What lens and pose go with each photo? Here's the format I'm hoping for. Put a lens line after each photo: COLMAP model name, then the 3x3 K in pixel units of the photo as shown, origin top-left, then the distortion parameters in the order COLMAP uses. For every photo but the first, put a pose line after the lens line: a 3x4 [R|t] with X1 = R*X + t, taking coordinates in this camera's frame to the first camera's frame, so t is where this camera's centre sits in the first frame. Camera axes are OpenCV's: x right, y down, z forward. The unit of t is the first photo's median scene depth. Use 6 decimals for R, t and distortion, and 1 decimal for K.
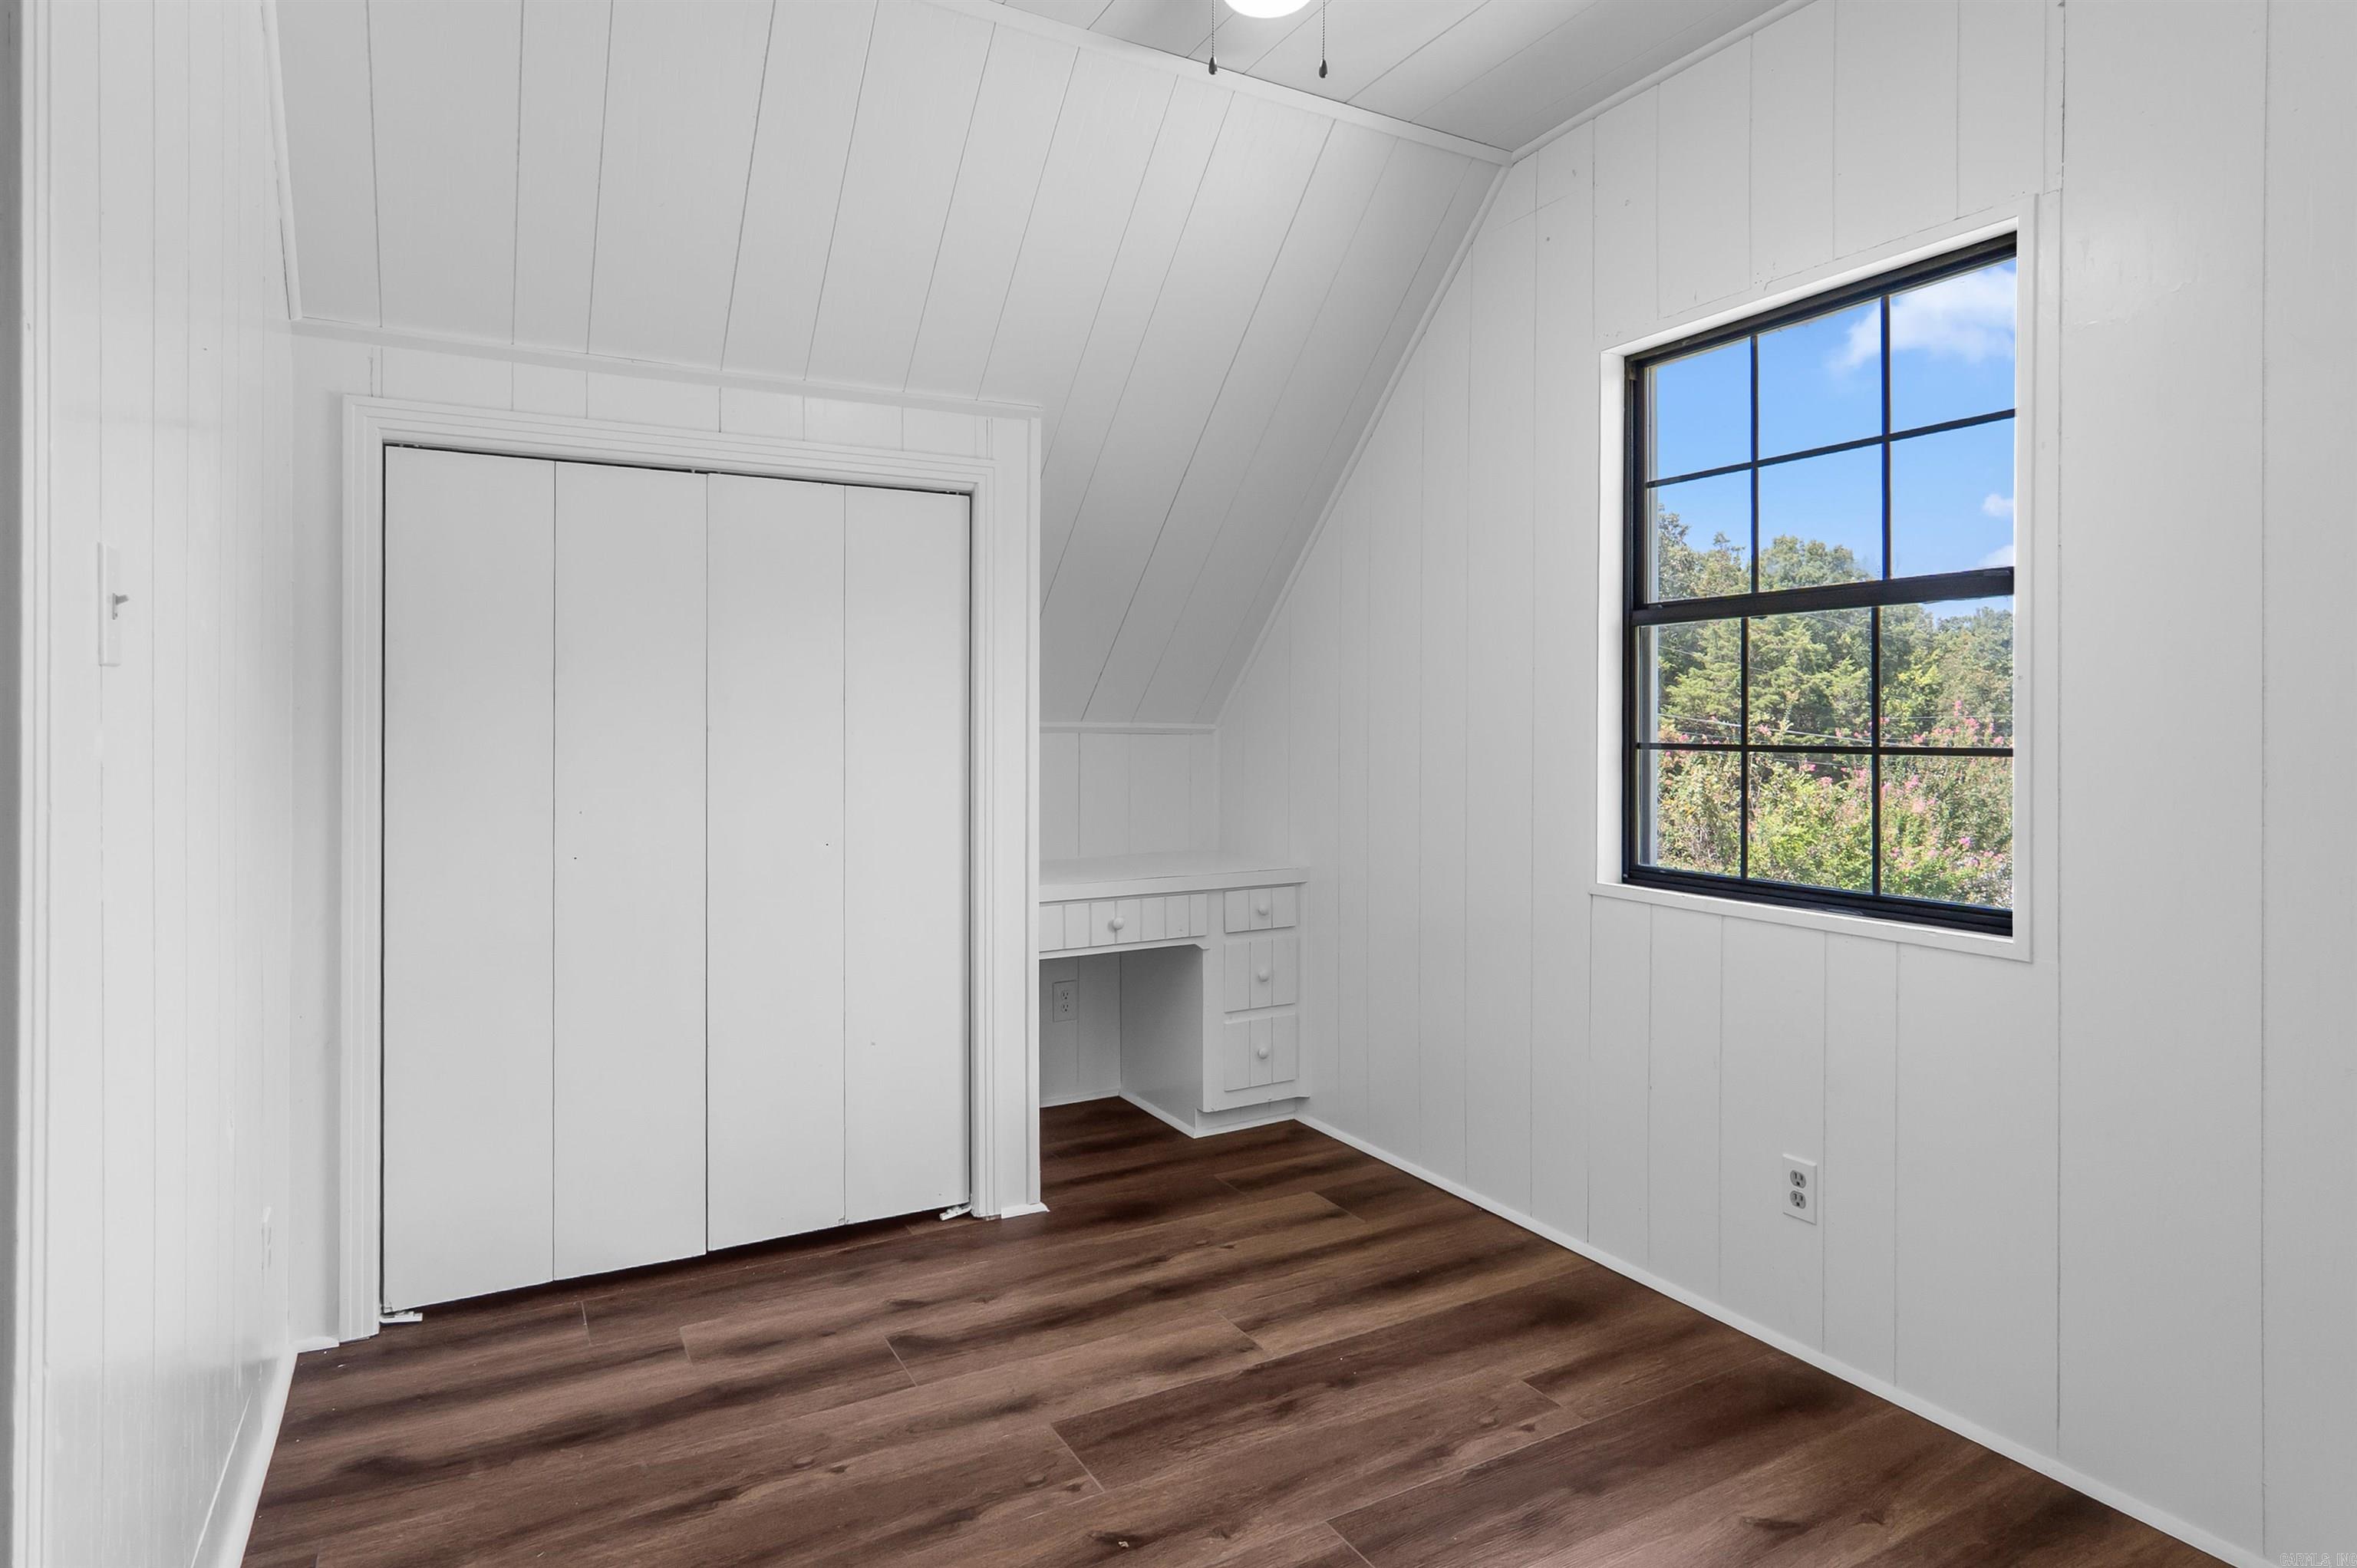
lens RADIAL K [[1281.3, 0, 1180.0], [0, 1281.3, 725.4], [0, 0, 1]] dist [-0.006122, 0.002775]
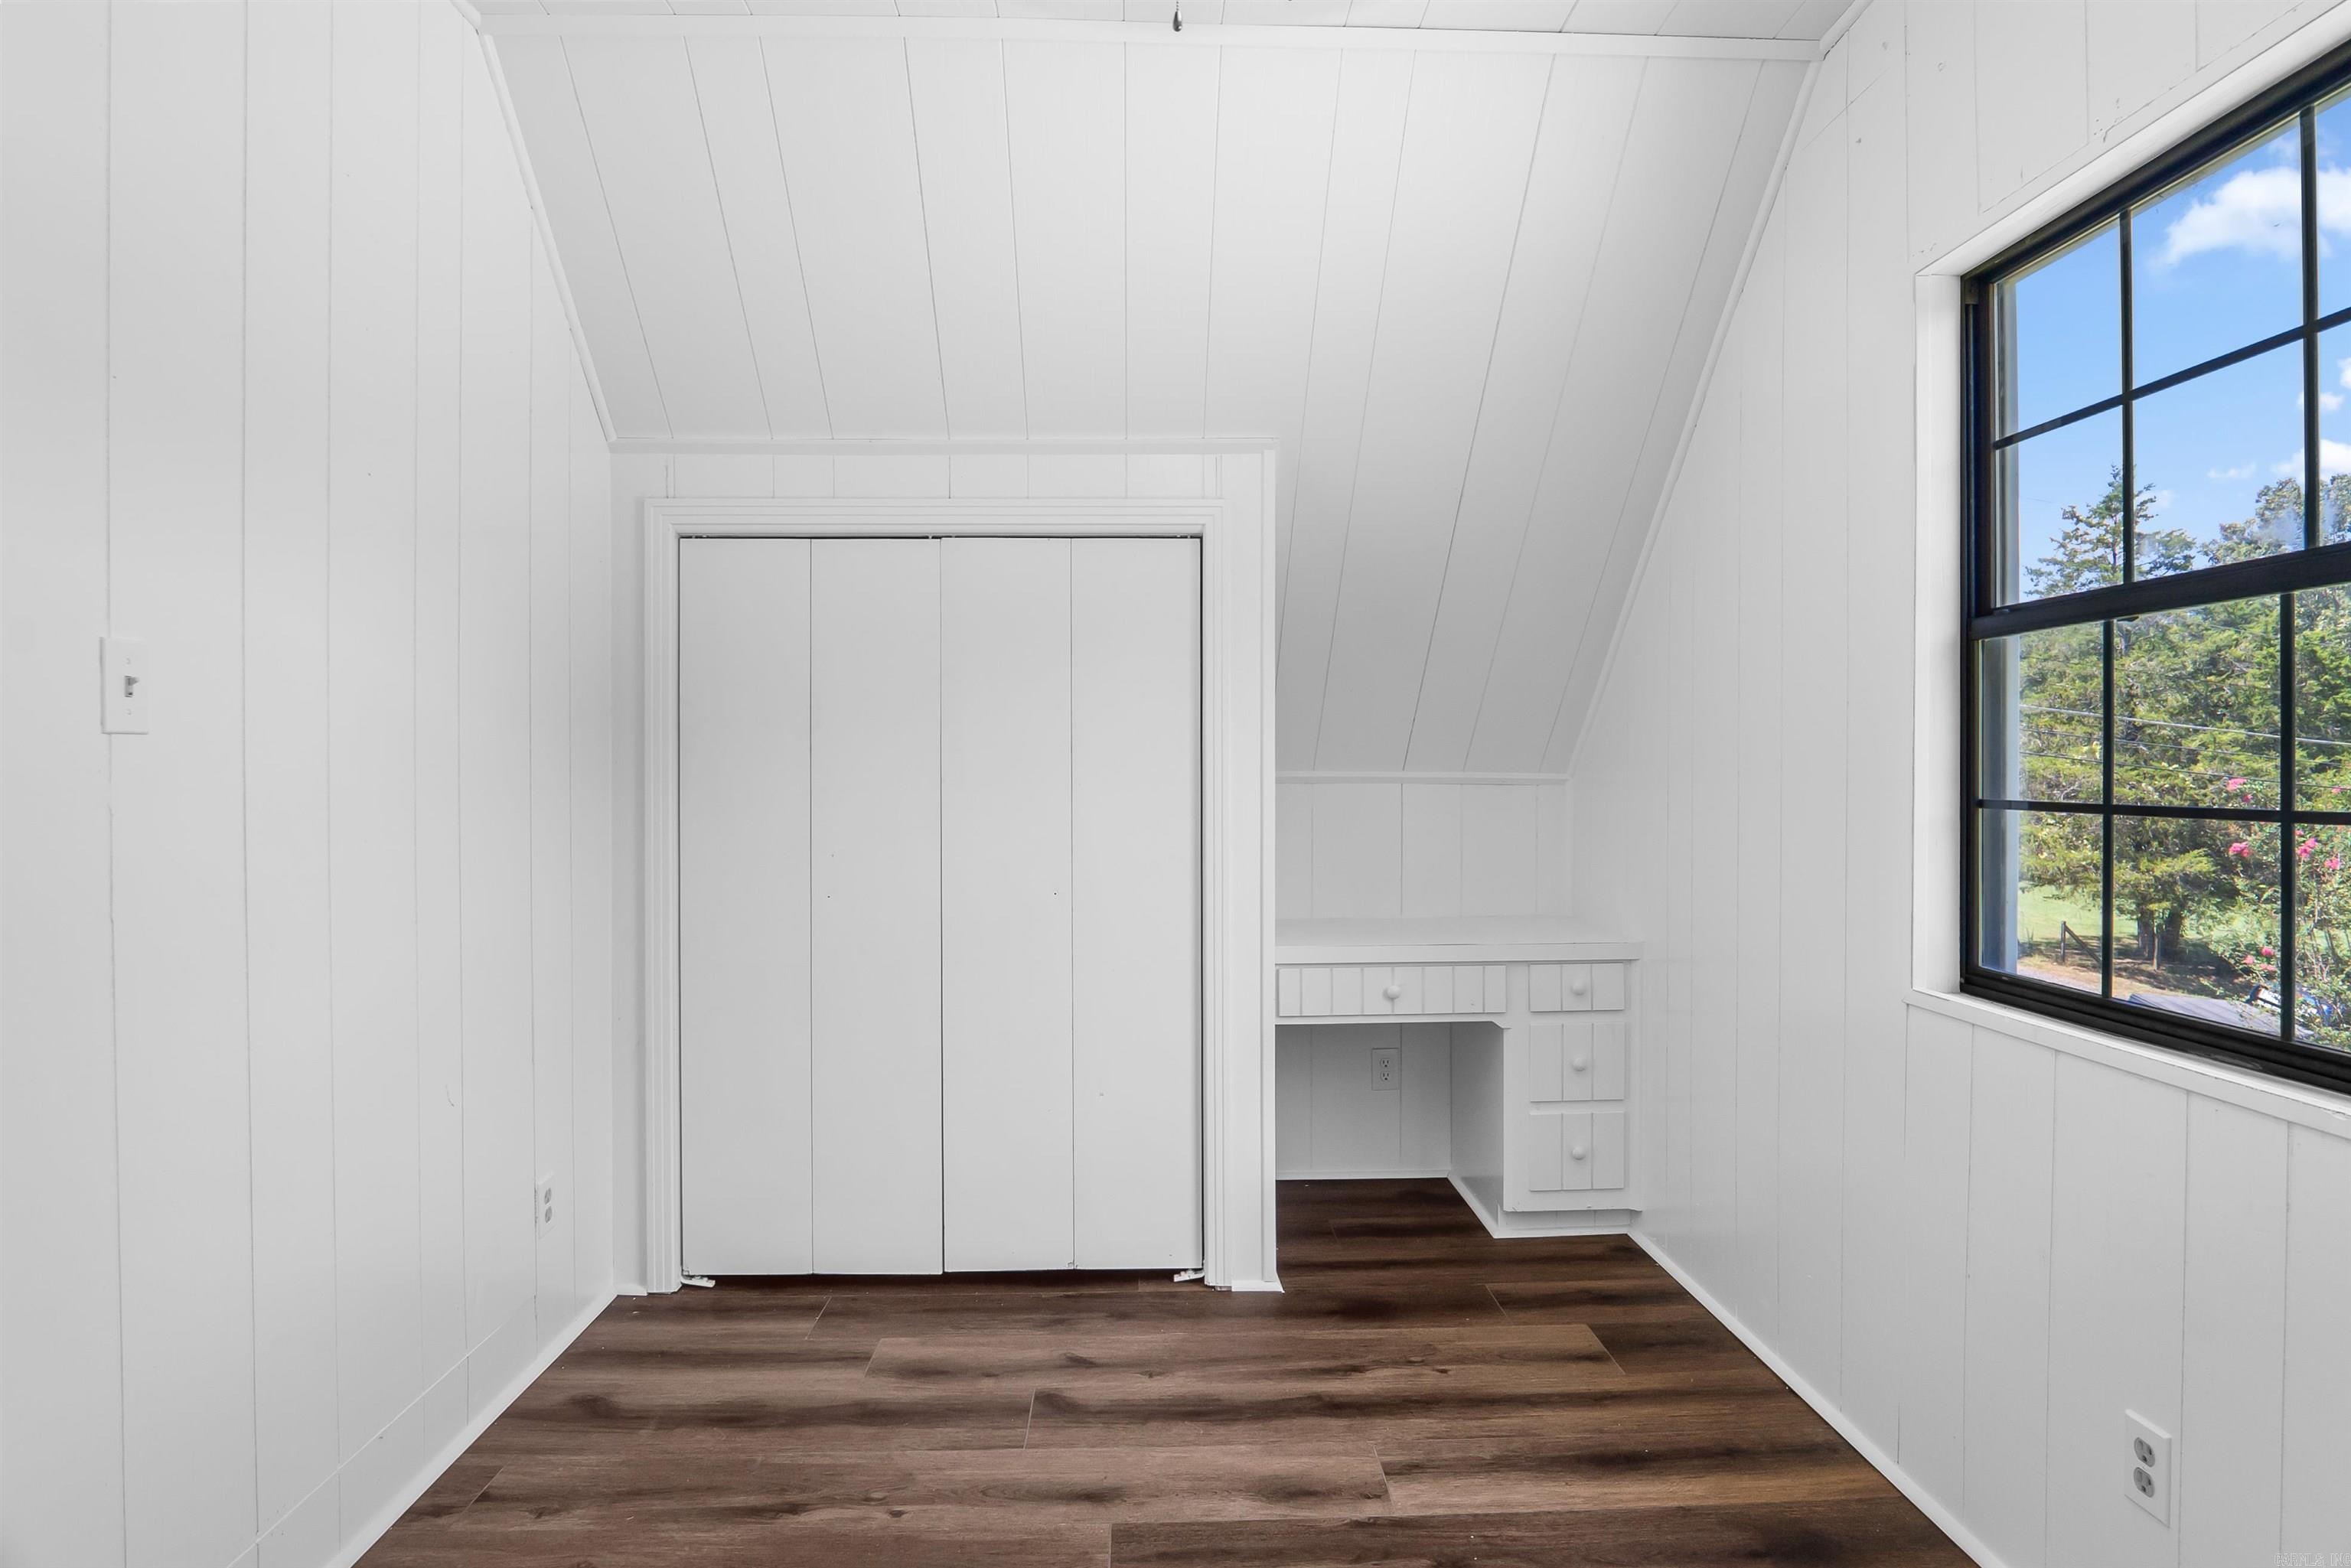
lens RADIAL K [[1255.5, 0, 1177.1], [0, 1255.5, 777.2], [0, 0, 1]] dist [-0.031154, 0.008973]
pose [[0.891271, -0.000083, -0.453472, 0.275764], [0.001644, 0.999994, 0.003047, -0.002399], [0.453469, -0.003461, 0.891265, 0.166374]]
